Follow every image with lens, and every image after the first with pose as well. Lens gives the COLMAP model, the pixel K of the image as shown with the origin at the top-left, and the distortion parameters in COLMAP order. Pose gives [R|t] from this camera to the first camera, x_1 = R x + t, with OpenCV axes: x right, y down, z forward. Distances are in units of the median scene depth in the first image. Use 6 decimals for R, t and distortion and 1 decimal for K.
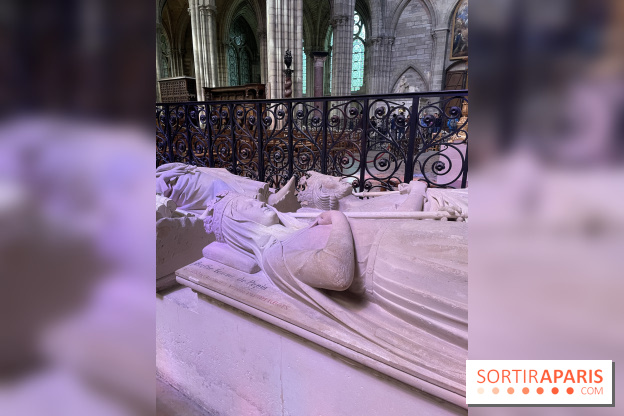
lens RADIAL K [[310.3, 0, 309.0], [0, 310.3, 206.0], [0, 0, 1]] dist [0.087225, -0.110765]
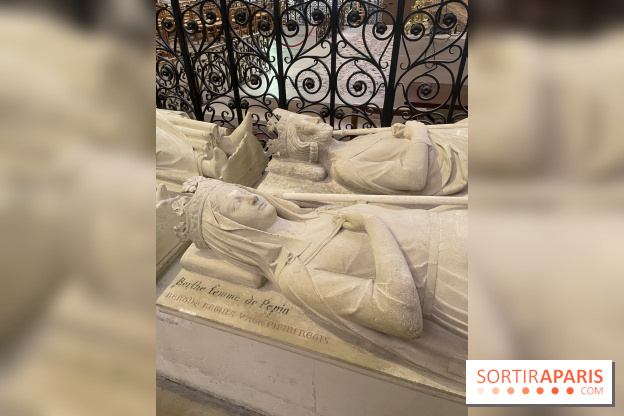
lens RADIAL K [[310.3, 0, 309.0], [0, 310.3, 206.0], [0, 0, 1]] dist [0.087225, -0.110765]
pose [[0.965223, -0.169426, 0.199097, -0.101904], [0.089806, 0.930114, 0.356122, -0.143555], [-0.245519, -0.325857, 0.912983, 0.163396]]
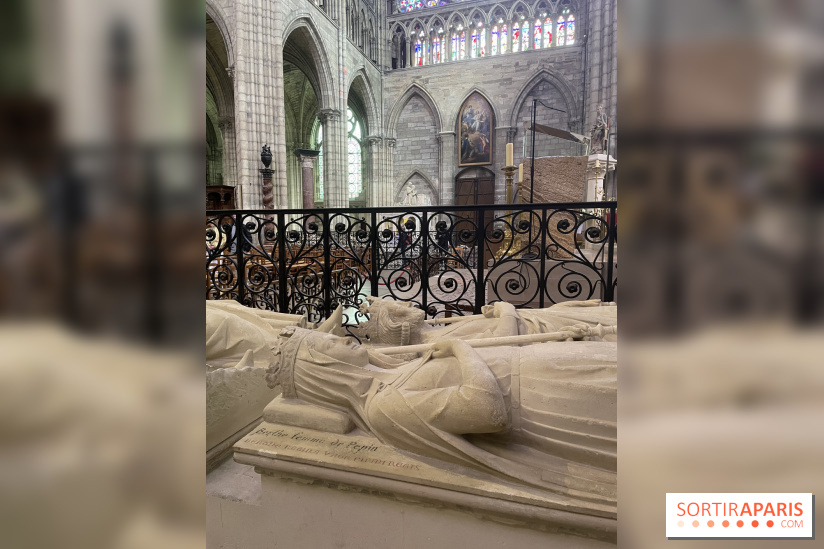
lens RADIAL K [[405.6, 0, 408.6], [0, 405.6, 282.6], [0, 0, 1]] dist [0.089124, -0.105644]
pose [[0.961126, -0.039933, 0.273207, -0.162942], [0.079281, 0.987732, -0.134533, 0.000569], [-0.264483, 0.150963, 0.952501, -0.023861]]
